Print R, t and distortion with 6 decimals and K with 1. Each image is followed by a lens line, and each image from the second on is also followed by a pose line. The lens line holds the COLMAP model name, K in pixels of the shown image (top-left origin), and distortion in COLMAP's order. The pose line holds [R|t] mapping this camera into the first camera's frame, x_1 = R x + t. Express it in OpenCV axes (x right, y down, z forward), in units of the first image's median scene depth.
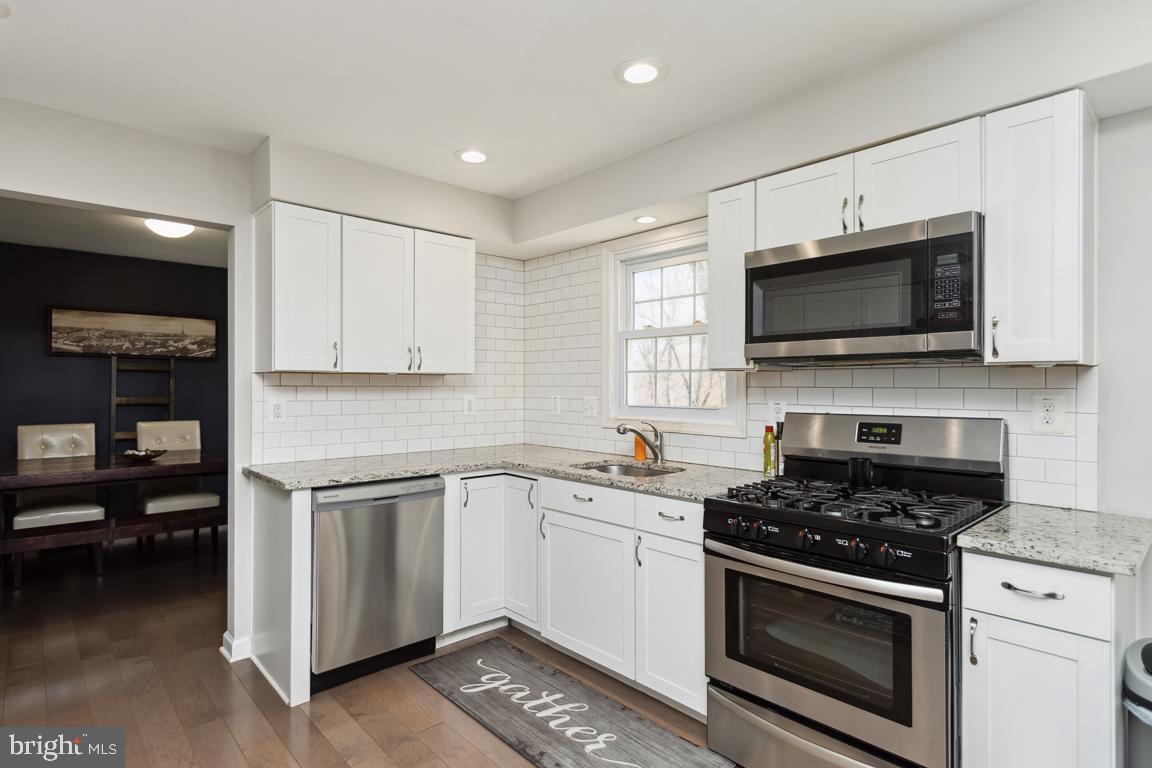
lens RADIAL K [[635.8, 0, 576.0], [0, 635.8, 384.0], [0, 0, 1]] dist [0.001146, -0.000359]
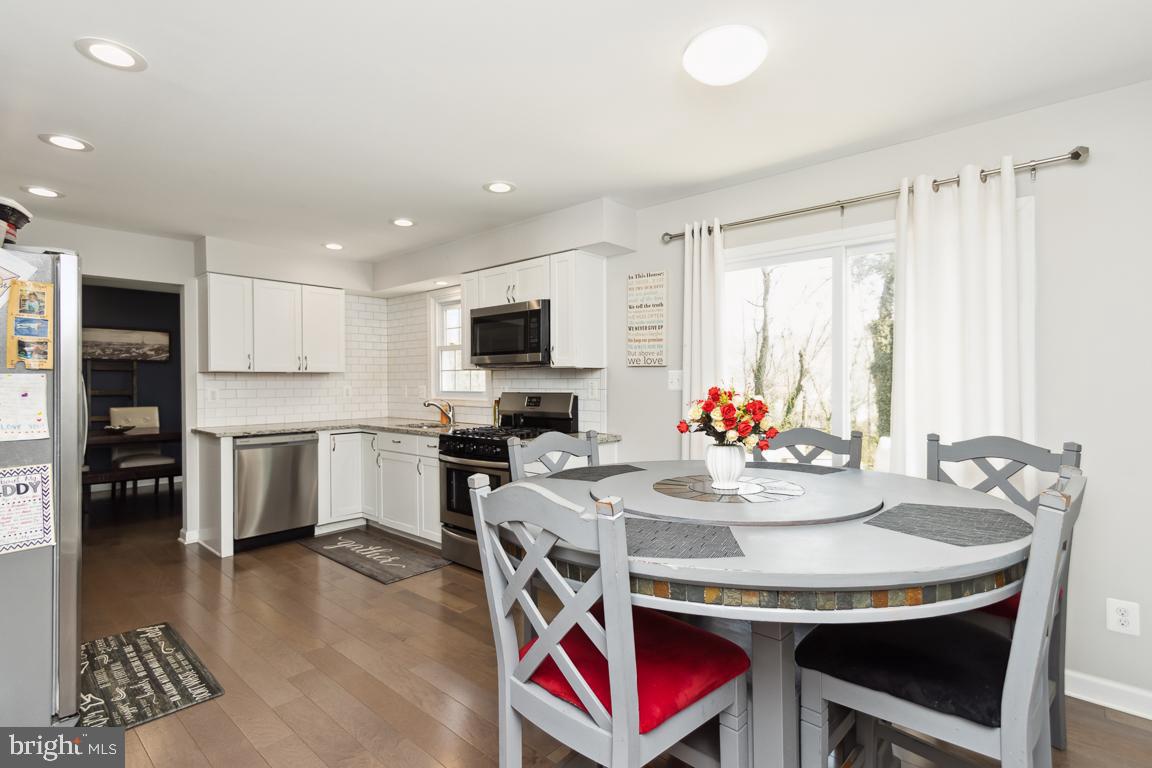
lens RADIAL K [[550.6, 0, 576.0], [0, 550.6, 384.0], [0, 0, 1]] dist [0.001397, 0.000133]
pose [[0.992016, -0.007439, 0.125892, 0.296952], [0.006248, 0.999932, 0.009851, 0.004517], [-0.125957, -0.008986, 0.991995, -0.562358]]
